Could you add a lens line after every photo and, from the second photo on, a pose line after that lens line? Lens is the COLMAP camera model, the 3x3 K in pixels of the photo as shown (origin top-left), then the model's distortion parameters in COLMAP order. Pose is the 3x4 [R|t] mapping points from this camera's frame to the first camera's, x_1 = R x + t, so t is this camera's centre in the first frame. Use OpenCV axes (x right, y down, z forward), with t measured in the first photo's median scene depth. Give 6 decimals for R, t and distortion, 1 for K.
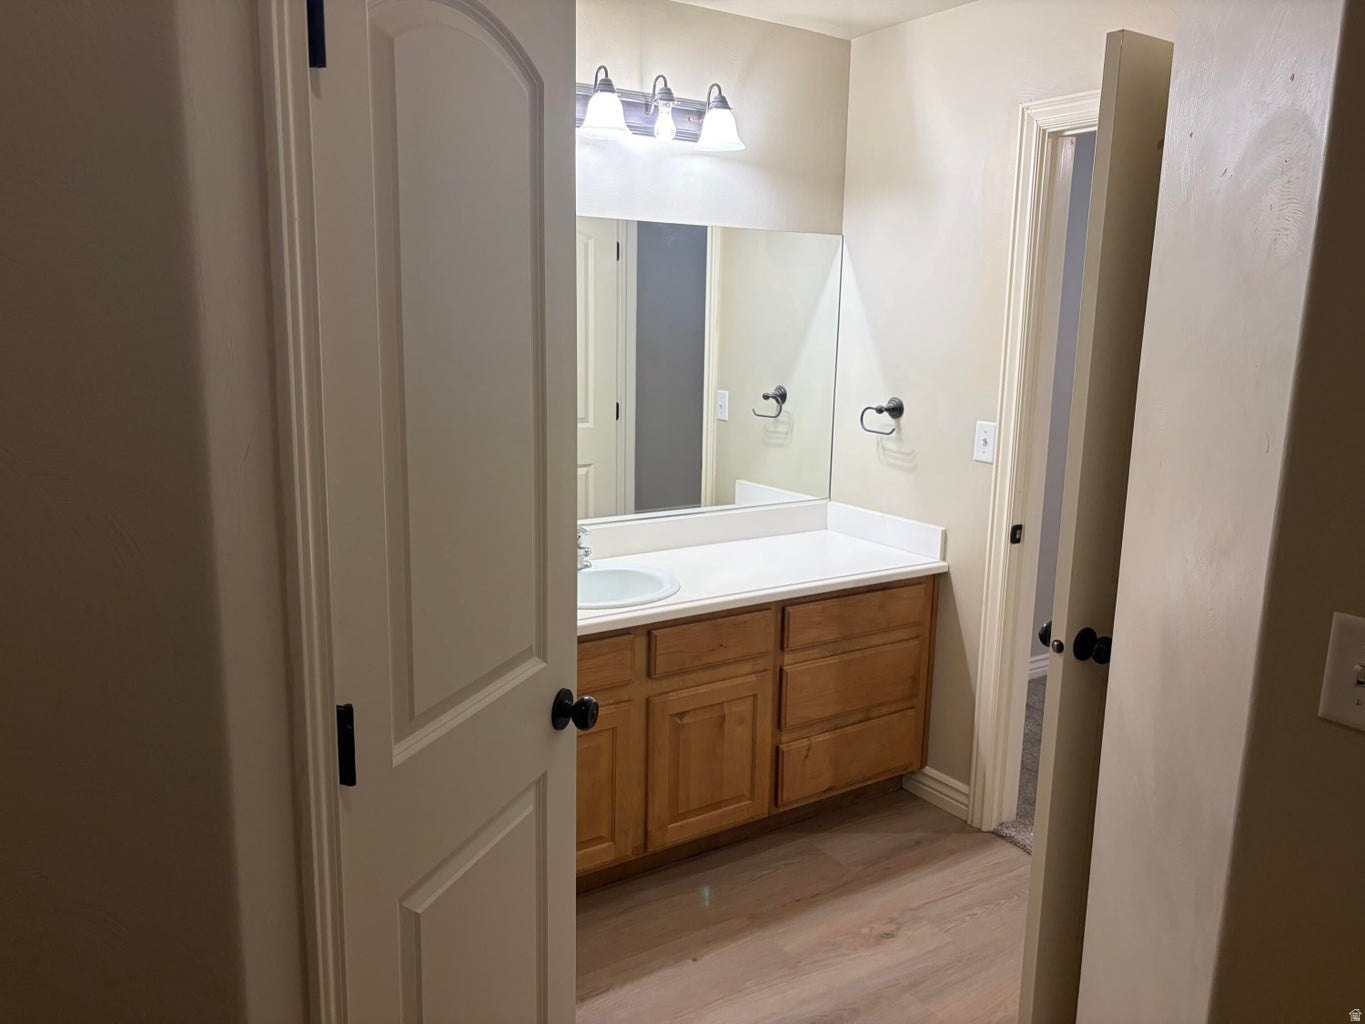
lens RADIAL K [[1033.4, 0, 683.6], [0, 1033.4, 520.6], [0, 0, 1]] dist [0.049641, -0.056570]
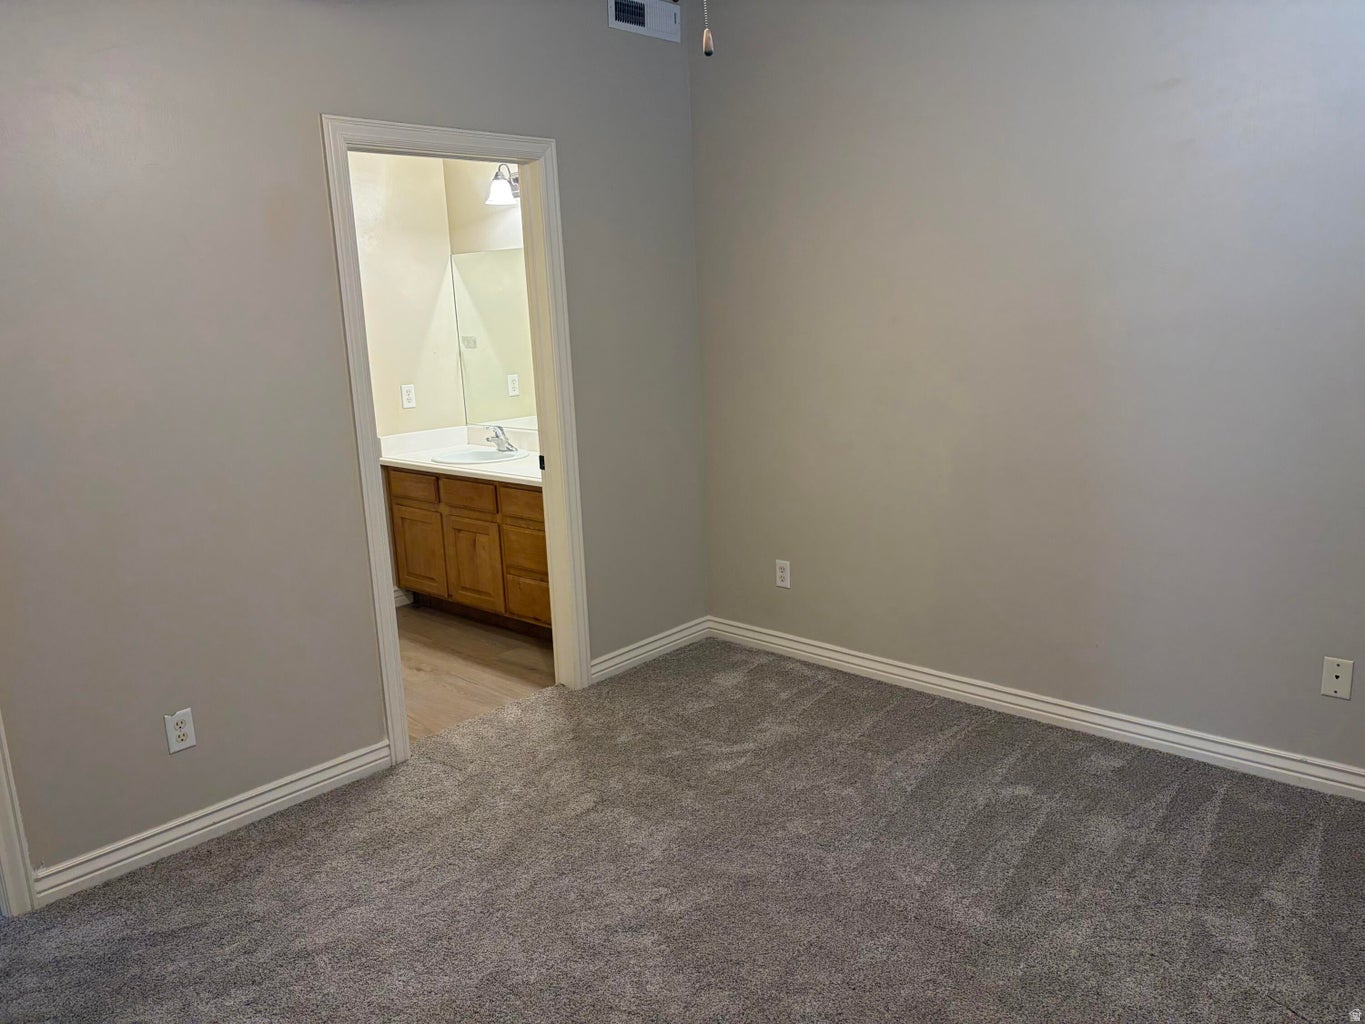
lens RADIAL K [[1033.4, 0, 683.6], [0, 1033.4, 520.6], [0, 0, 1]] dist [0.049641, -0.056570]
pose [[0.225936, 0.175553, -0.958193, 1.755747], [-0.137229, 0.979555, 0.147108, -0.143902], [0.964428, 0.098255, 0.245408, 0.904933]]
